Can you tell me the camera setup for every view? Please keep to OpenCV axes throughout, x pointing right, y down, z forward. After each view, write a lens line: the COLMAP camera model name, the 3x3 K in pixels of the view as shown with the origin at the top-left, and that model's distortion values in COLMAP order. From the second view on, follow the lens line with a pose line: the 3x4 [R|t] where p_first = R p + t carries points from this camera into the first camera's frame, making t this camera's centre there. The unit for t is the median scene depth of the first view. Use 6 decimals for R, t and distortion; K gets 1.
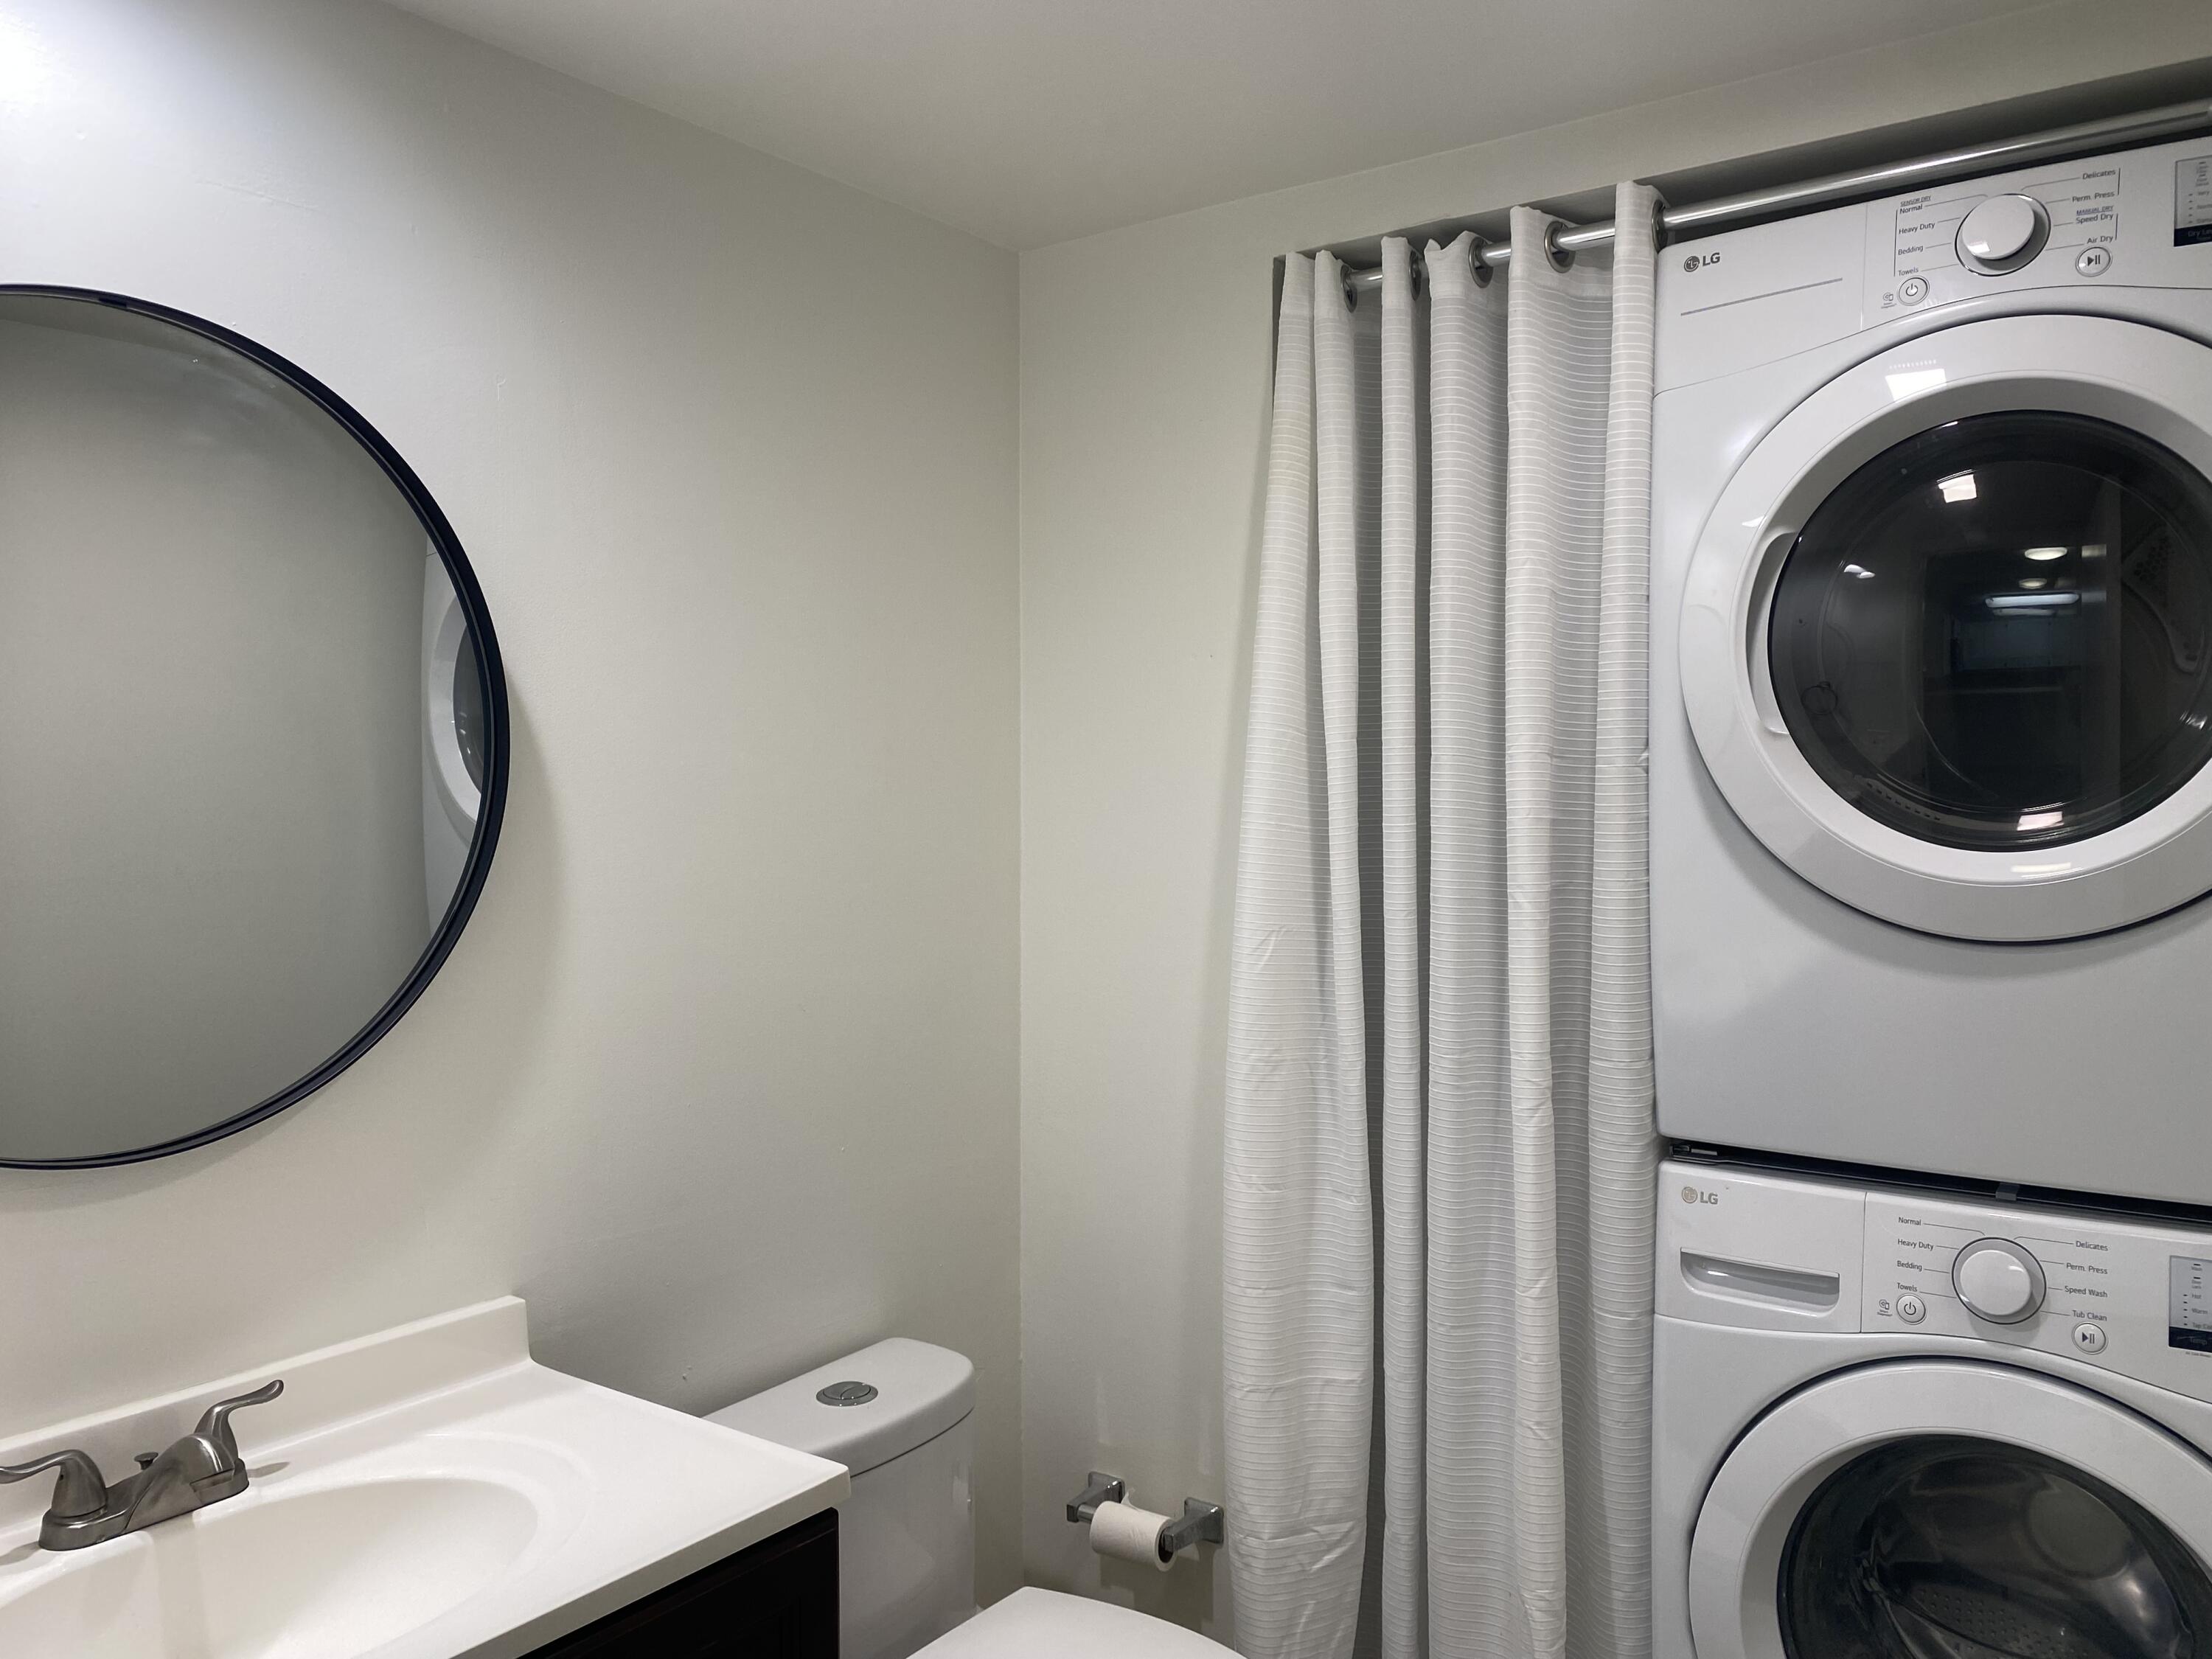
lens RADIAL K [[1666.5, 0, 1103.0], [0, 1666.5, 828.4], [0, 0, 1]] dist [0.052669, -0.058710]
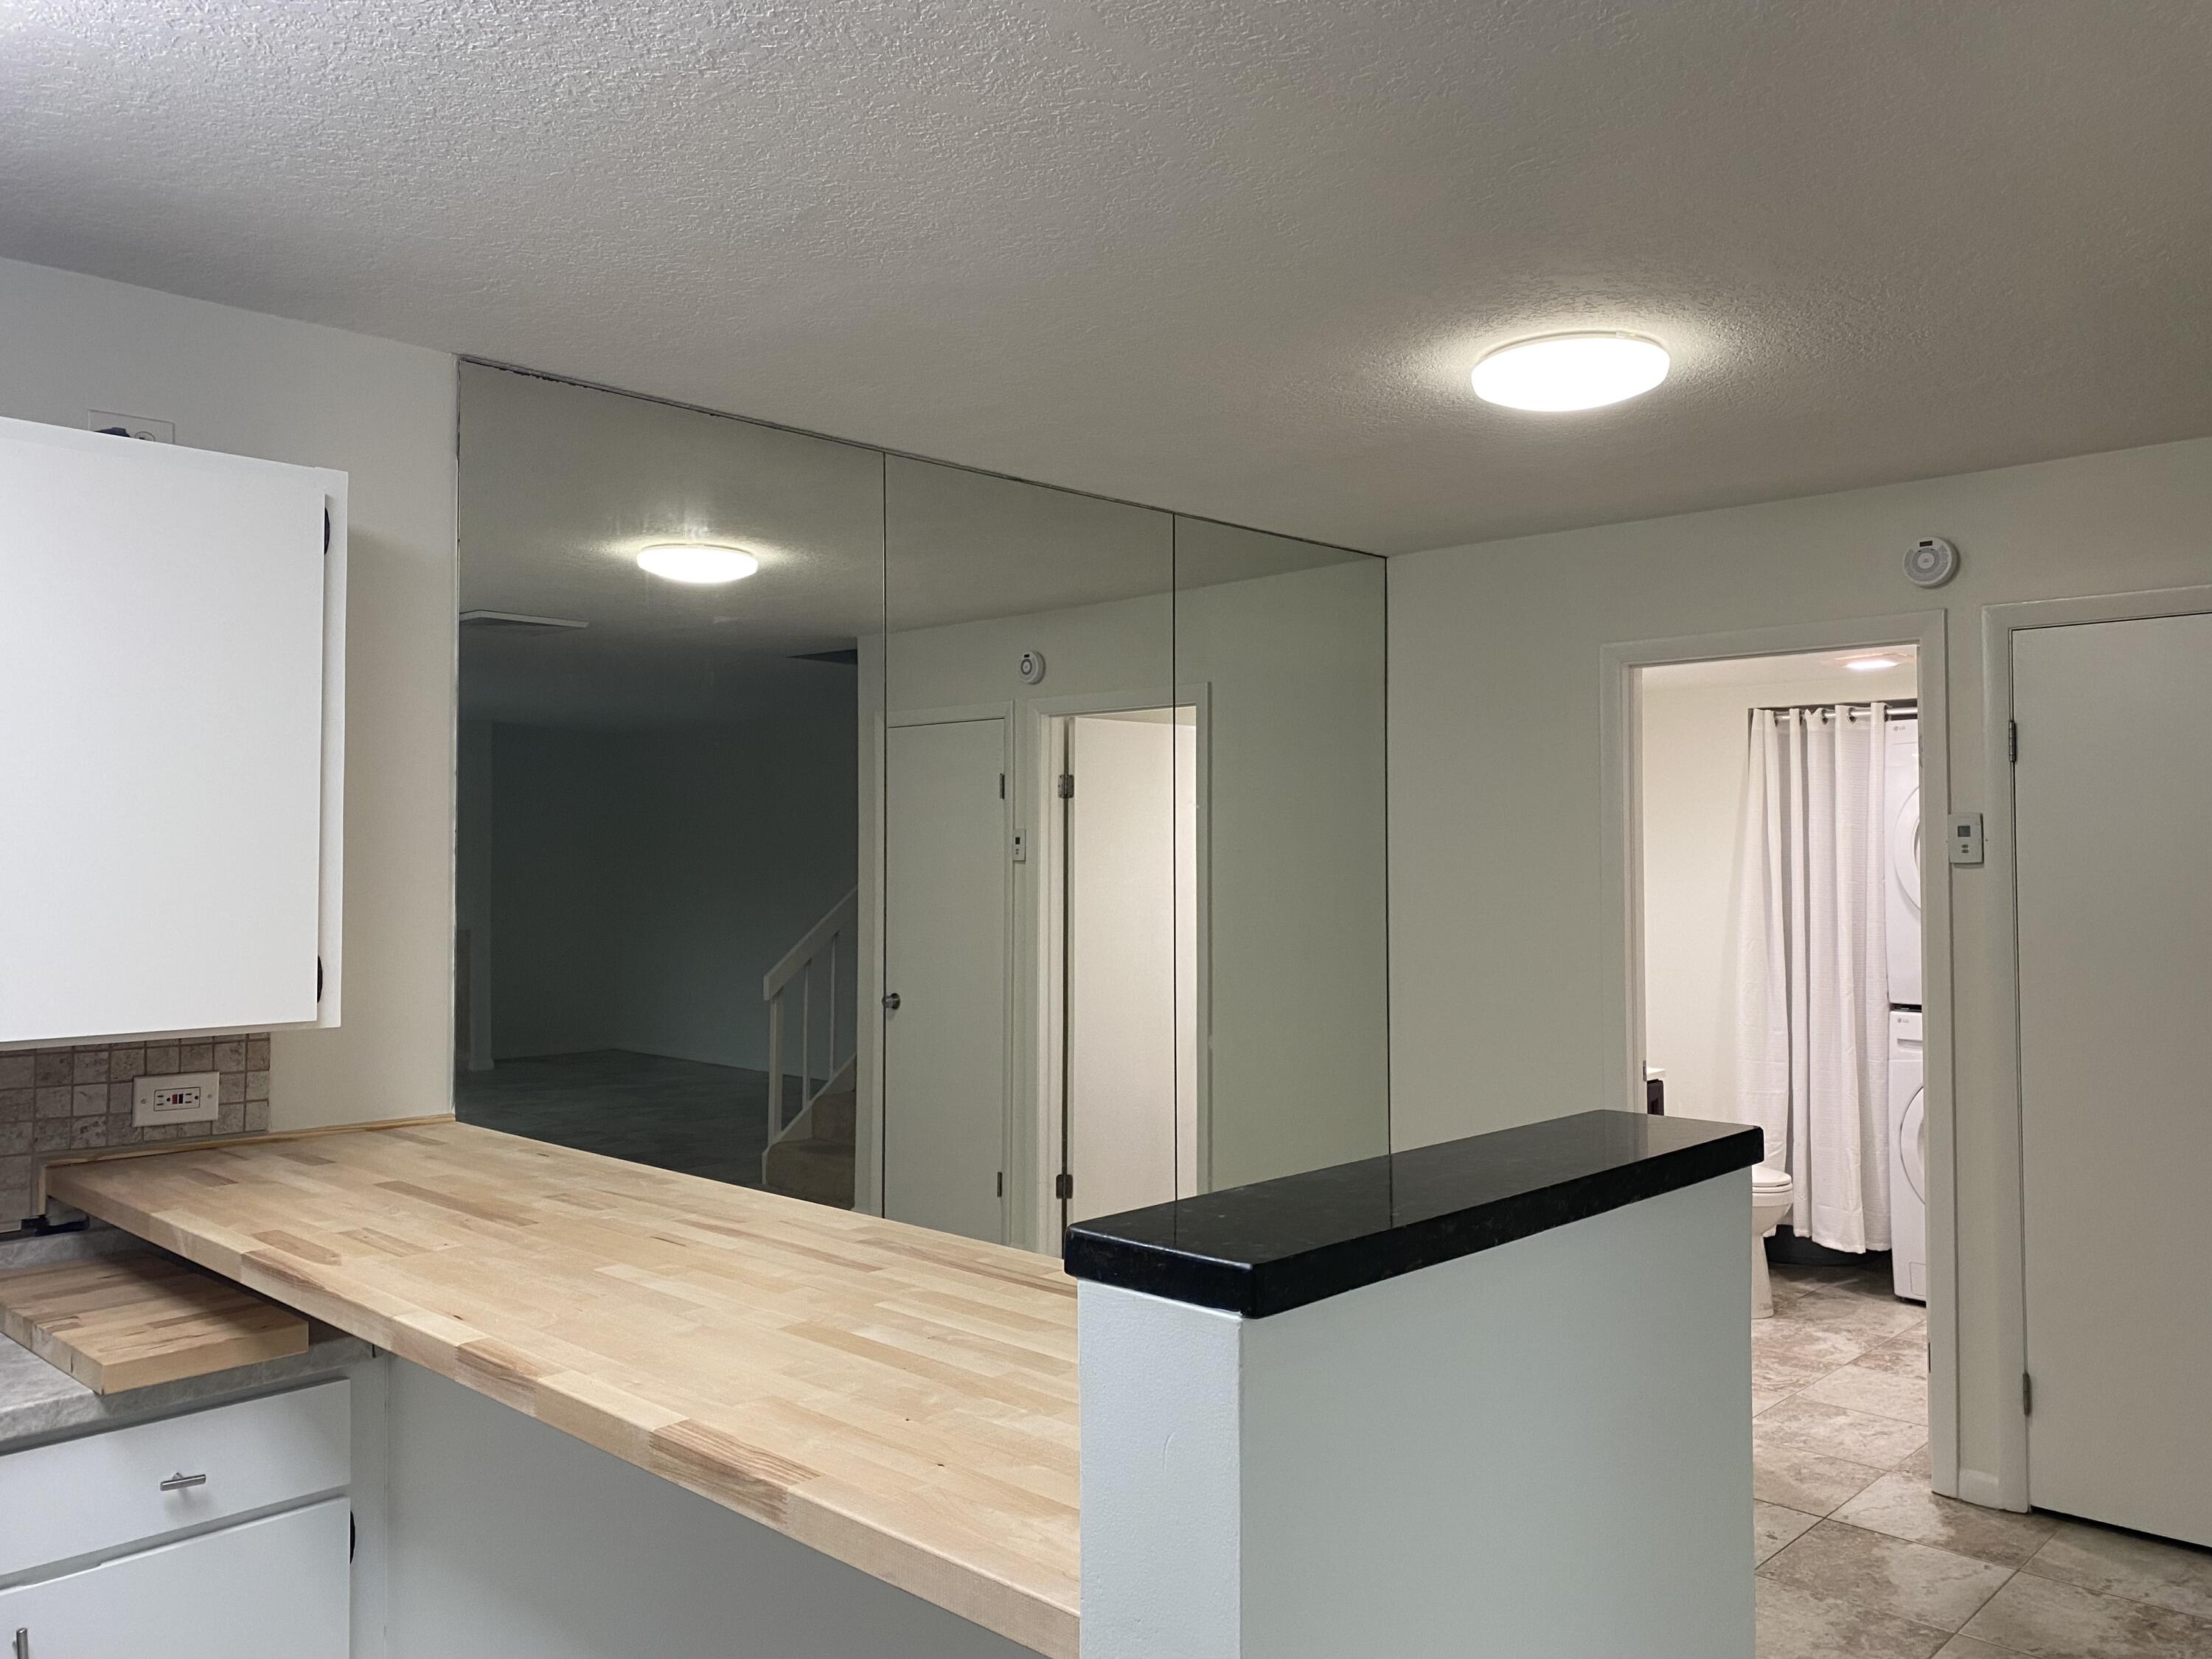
lens RADIAL K [[1666.5, 0, 1104.6], [0, 1666.5, 833.7], [0, 0, 1]] dist [0.052669, -0.058710]
pose [[0.984416, -0.004112, -0.175809, -0.537470], [-0.001301, 0.999529, -0.030659, -0.032486], [0.175852, 0.030410, 0.983947, -2.269254]]
